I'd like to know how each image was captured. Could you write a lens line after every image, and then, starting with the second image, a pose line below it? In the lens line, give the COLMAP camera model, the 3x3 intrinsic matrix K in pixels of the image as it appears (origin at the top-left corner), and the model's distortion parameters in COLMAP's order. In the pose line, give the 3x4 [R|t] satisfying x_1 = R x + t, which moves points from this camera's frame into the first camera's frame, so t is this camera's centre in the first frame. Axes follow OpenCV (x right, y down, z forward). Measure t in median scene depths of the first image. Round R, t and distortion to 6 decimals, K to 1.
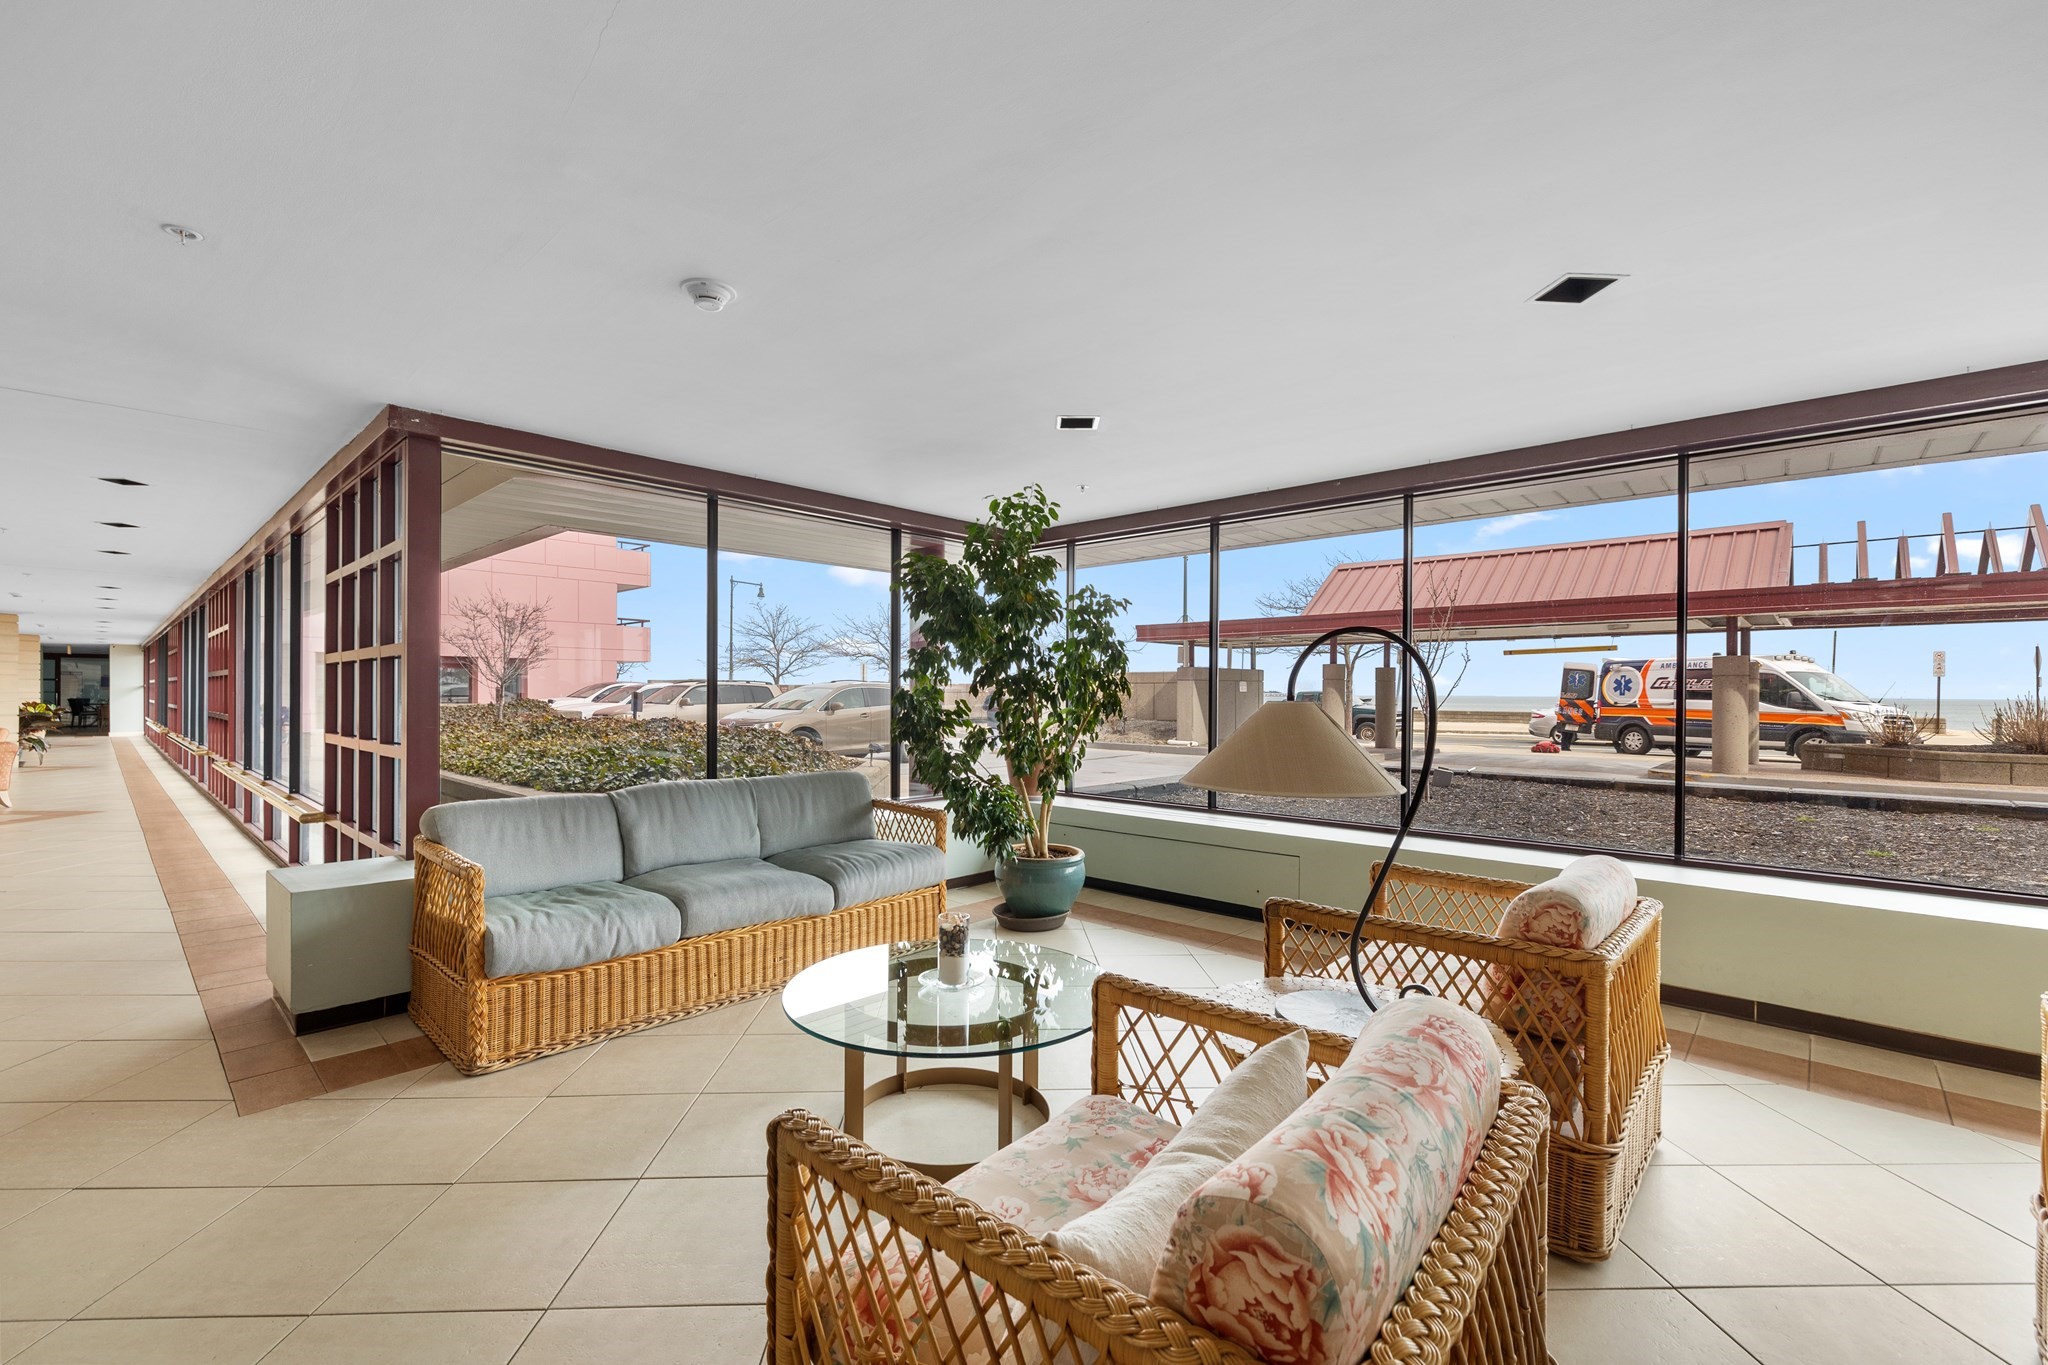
lens RADIAL K [[864.3, 0, 1023.3], [0, 864.3, 687.4], [0, 0, 1]] dist [-0.017079, 0.000809]
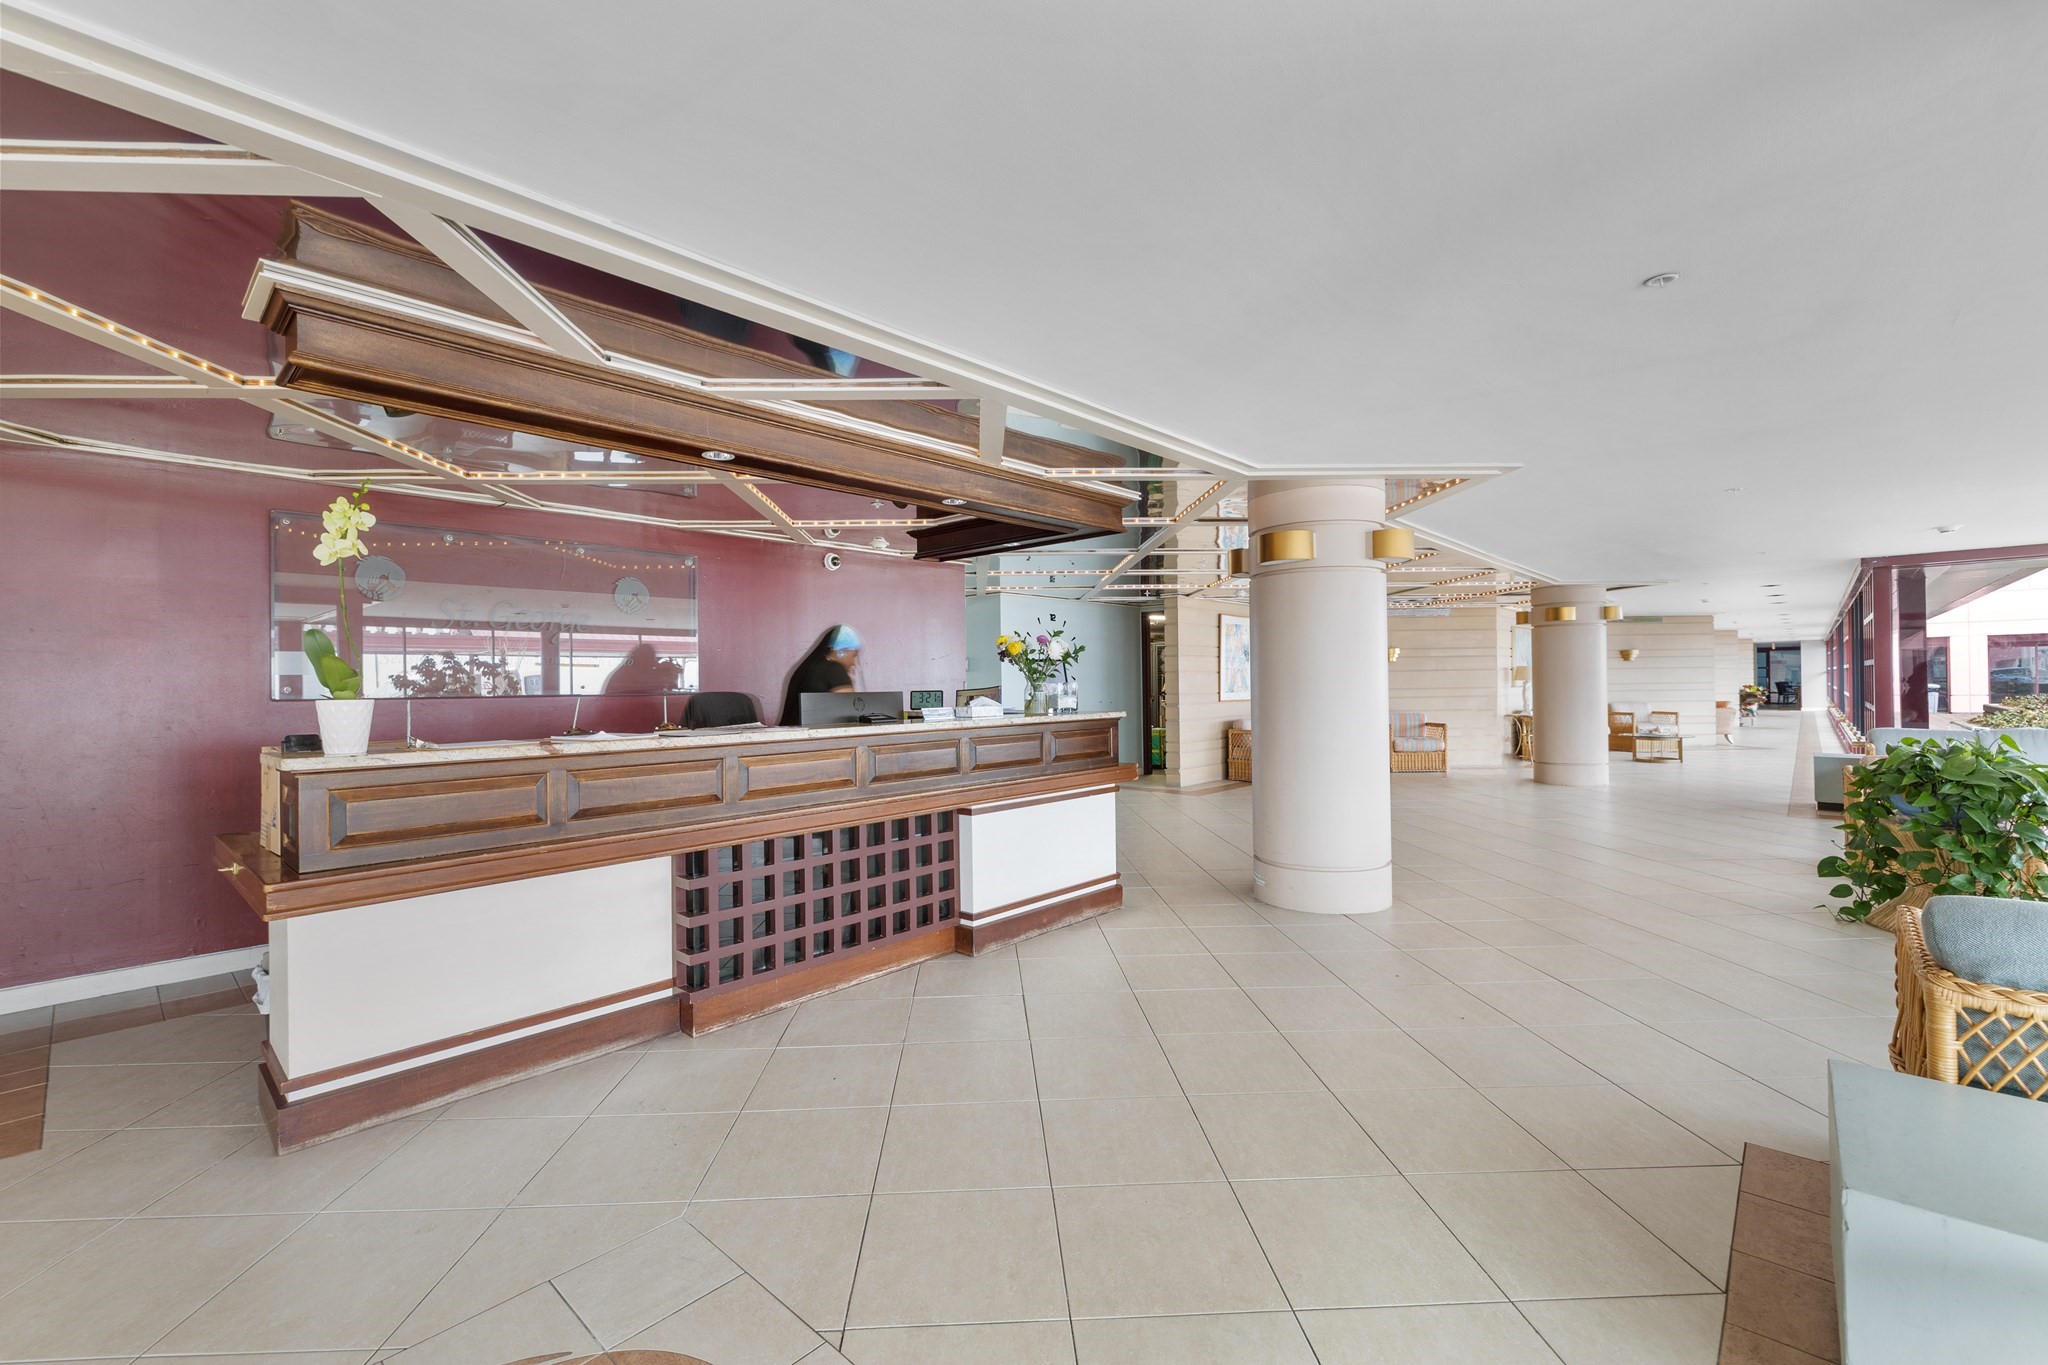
lens RADIAL K [[864.3, 0, 1023.4], [0, 864.3, 677.9], [0, 0, 1]] dist [-0.017079, 0.000809]
pose [[-0.002521, -0.009696, -0.999950, 0.219214], [0.020414, 0.999744, -0.009745, -0.004577], [0.999788, -0.020438, -0.002323, -0.177816]]
